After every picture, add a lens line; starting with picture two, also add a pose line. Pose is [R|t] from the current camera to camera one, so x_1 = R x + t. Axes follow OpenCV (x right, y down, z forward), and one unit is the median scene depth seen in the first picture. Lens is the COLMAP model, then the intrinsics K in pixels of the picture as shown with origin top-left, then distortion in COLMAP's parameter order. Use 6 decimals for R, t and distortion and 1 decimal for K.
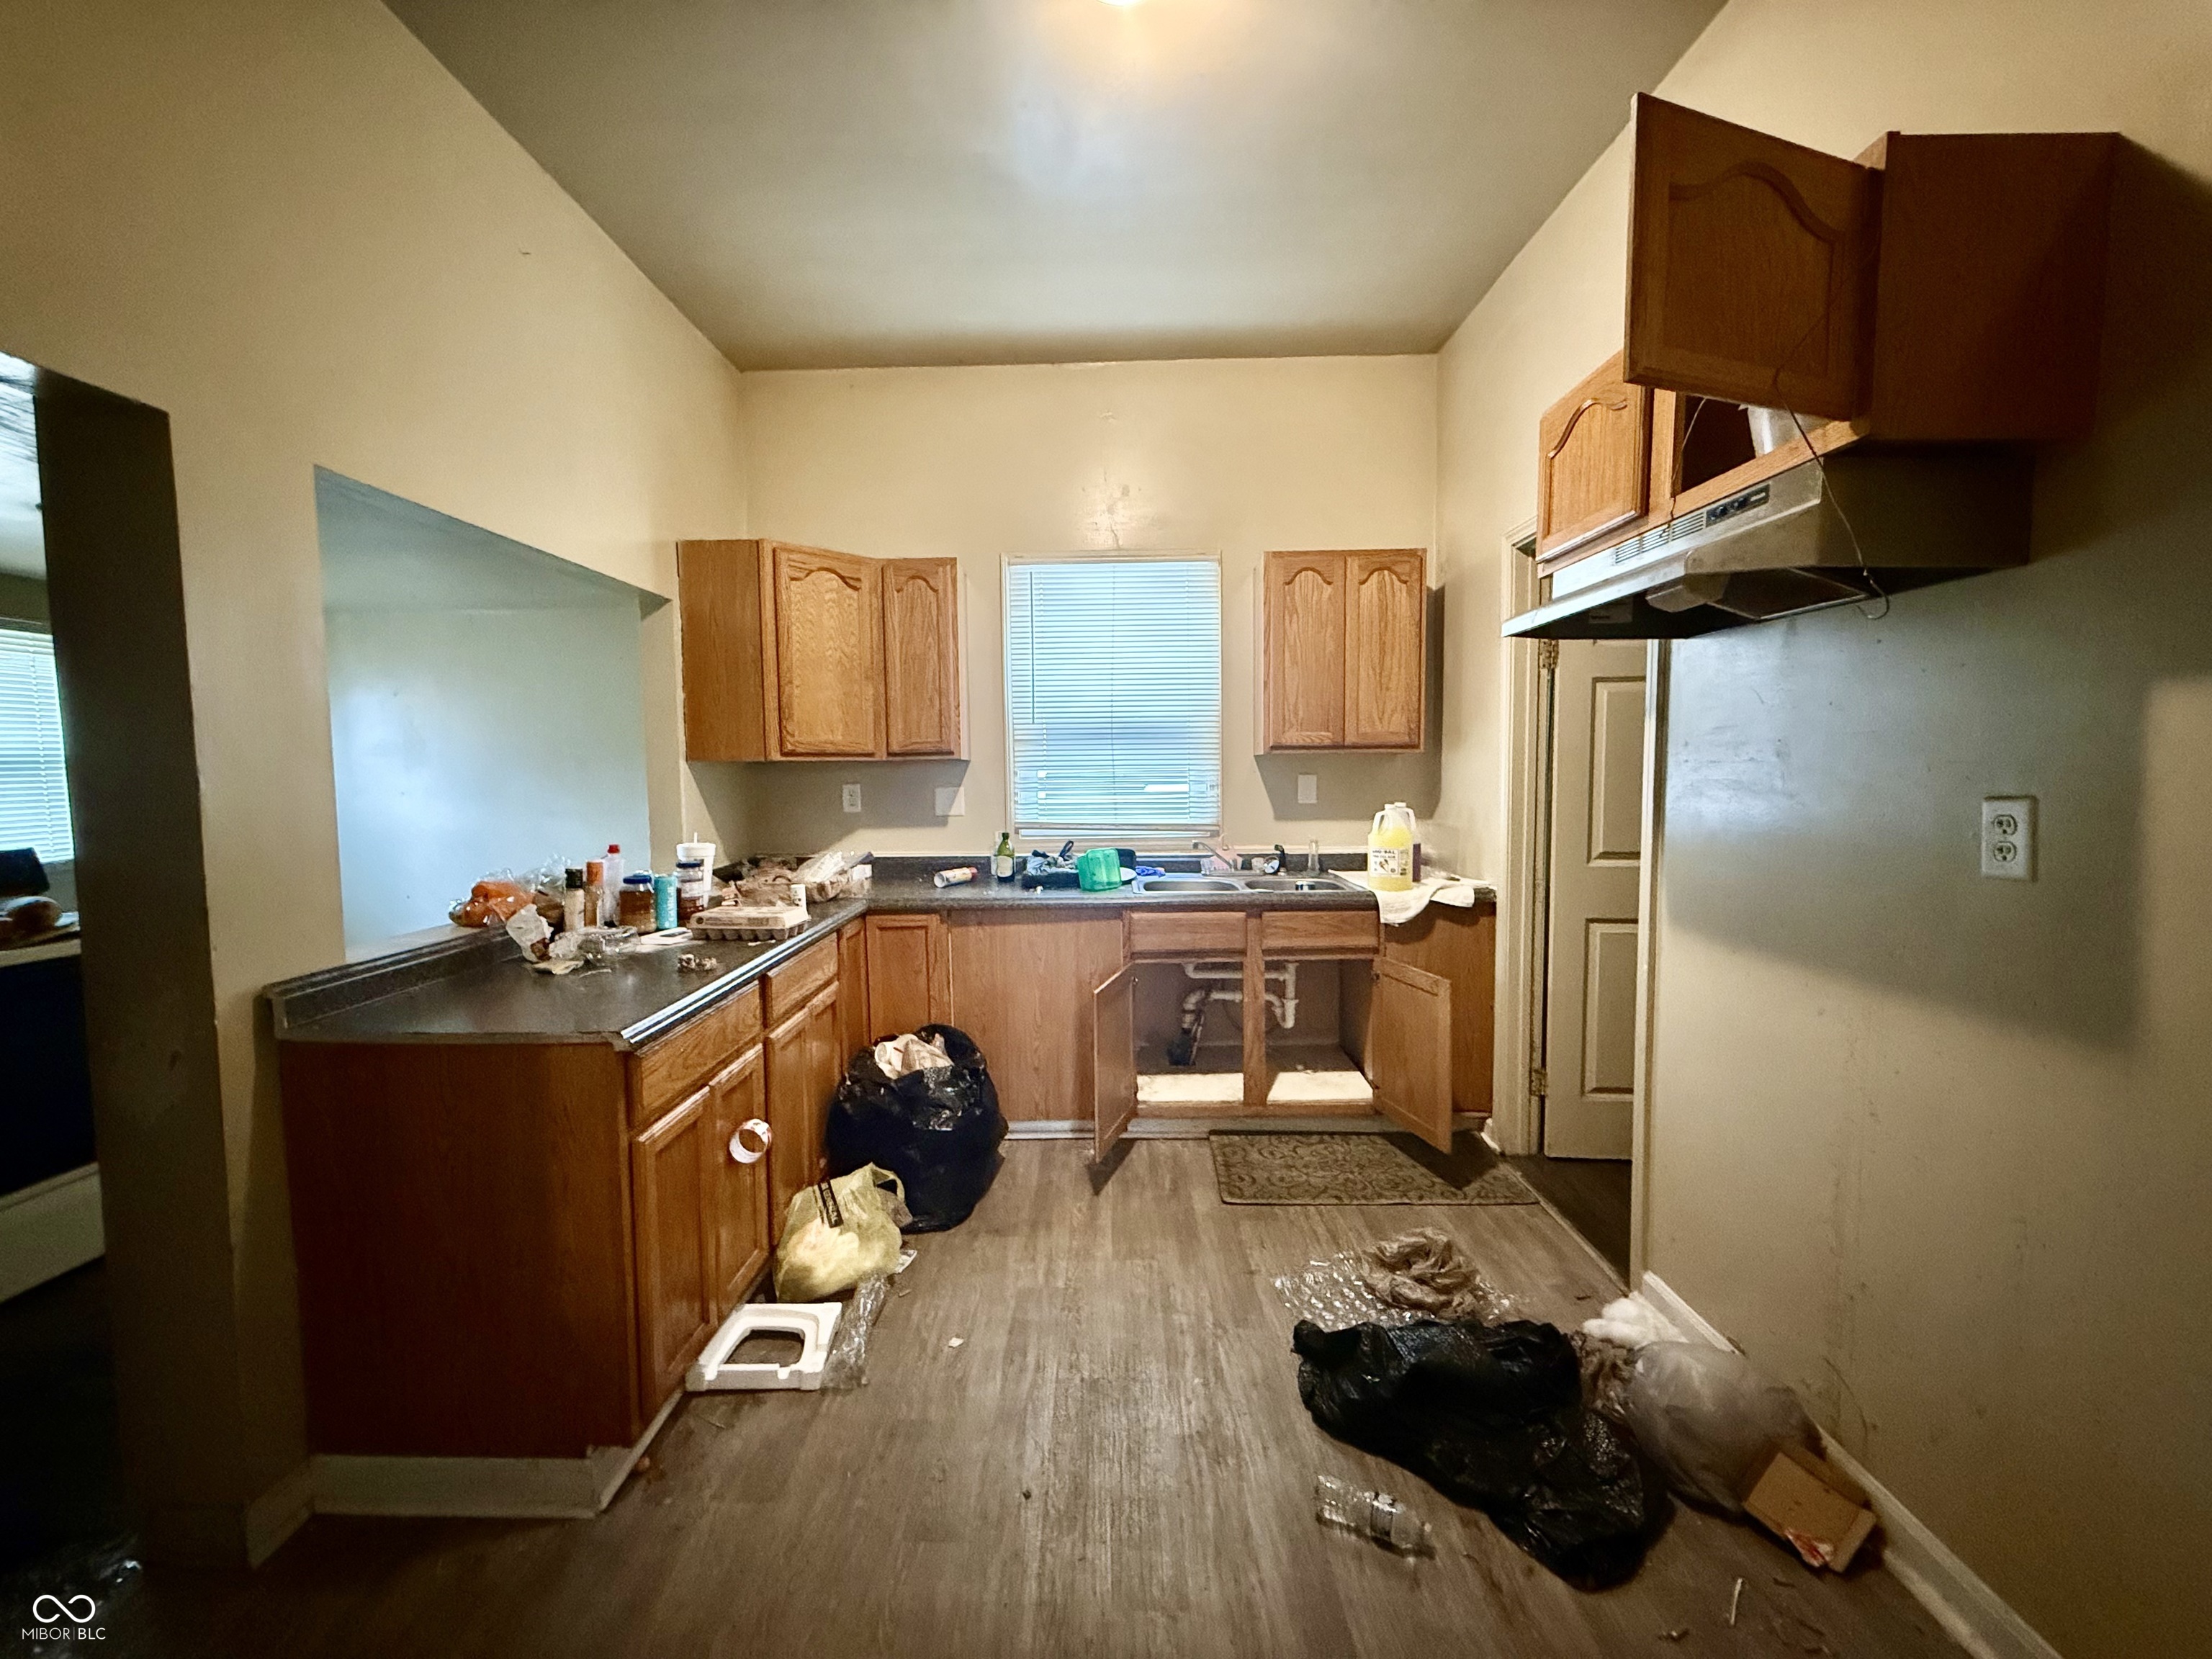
lens RADIAL K [[881.1, 0, 1106.0], [0, 881.1, 829.5], [0, 0, 1]] dist [0.000263, 0.000361]
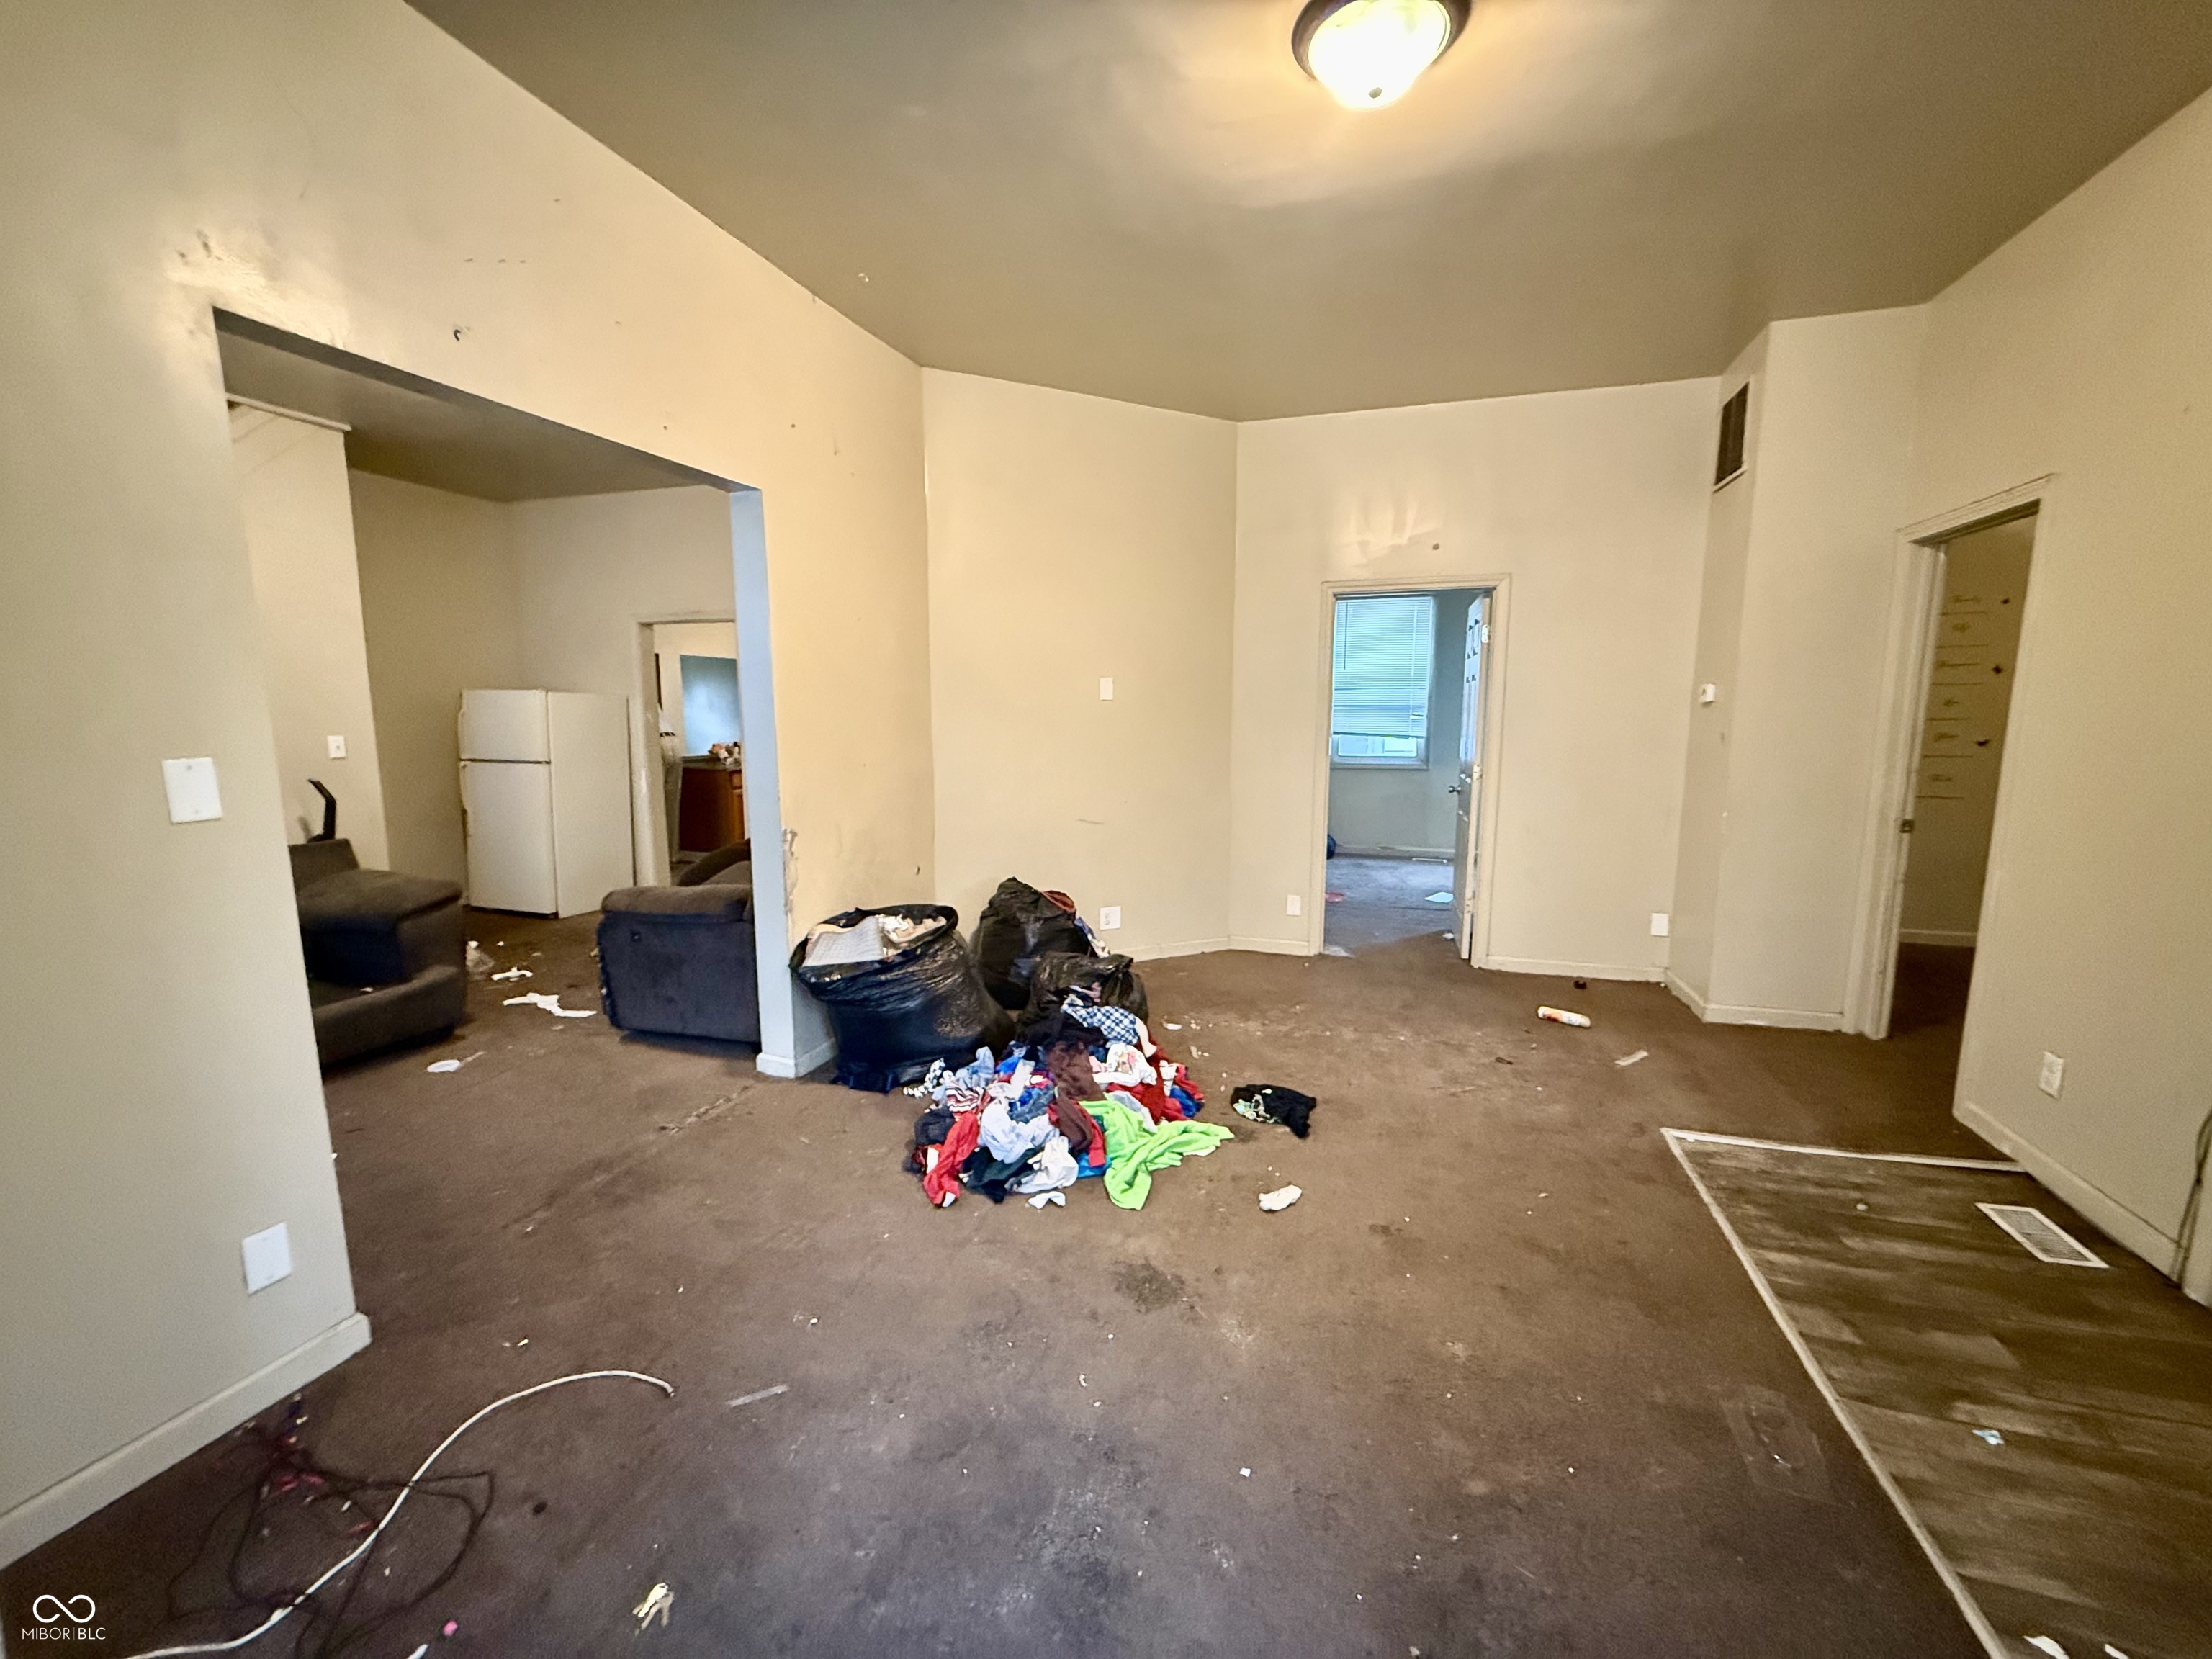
lens RADIAL K [[875.7, 0, 1106.0], [0, 875.7, 829.5], [0, 0, 1]] dist [-0.002455, 0.000055]
pose [[0.958321, 0.051801, -0.280960, 1.597371], [-0.032931, 0.996898, 0.071477, 0.078966], [0.283791, -0.059246, 0.957054, -1.743814]]
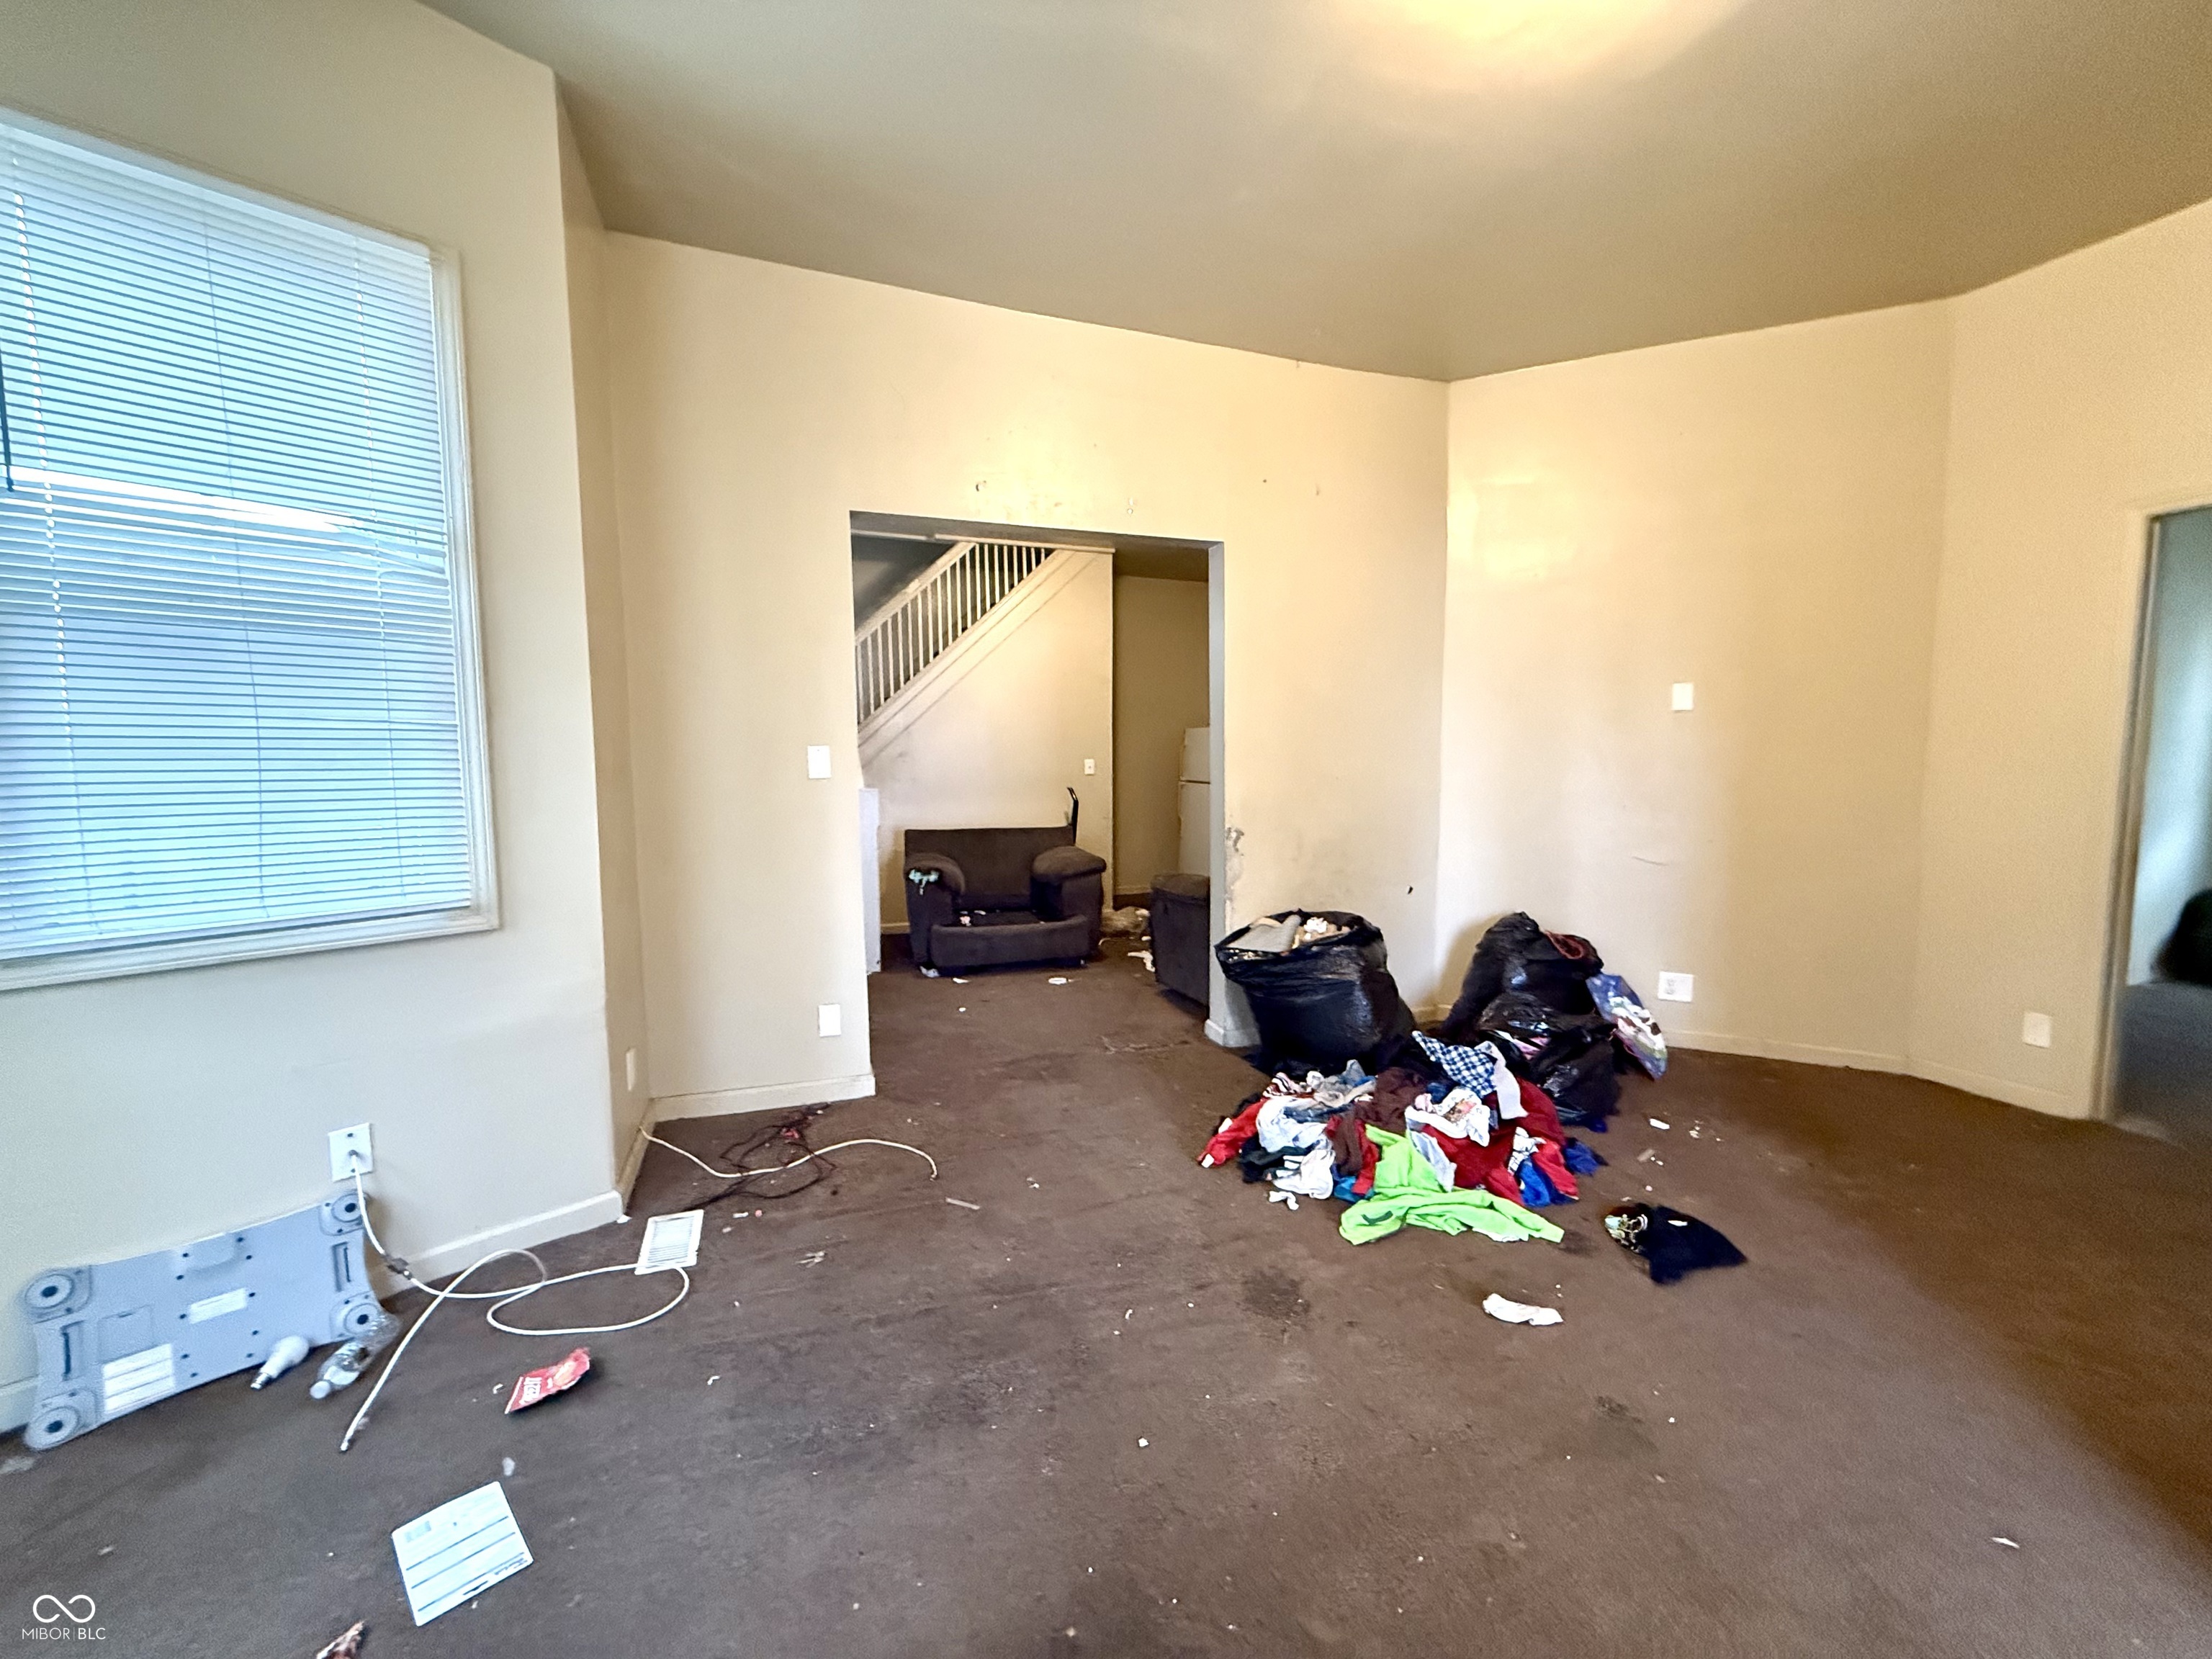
lens RADIAL K [[881.1, 0, 1106.0], [0, 881.1, 829.5], [0, 0, 1]] dist [0.000263, 0.000361]
pose [[0.376827, 0.084697, -0.922403, 2.011437], [-0.065863, 0.995740, 0.064524, 0.101300], [0.923939, 0.036438, 0.380801, -1.465021]]
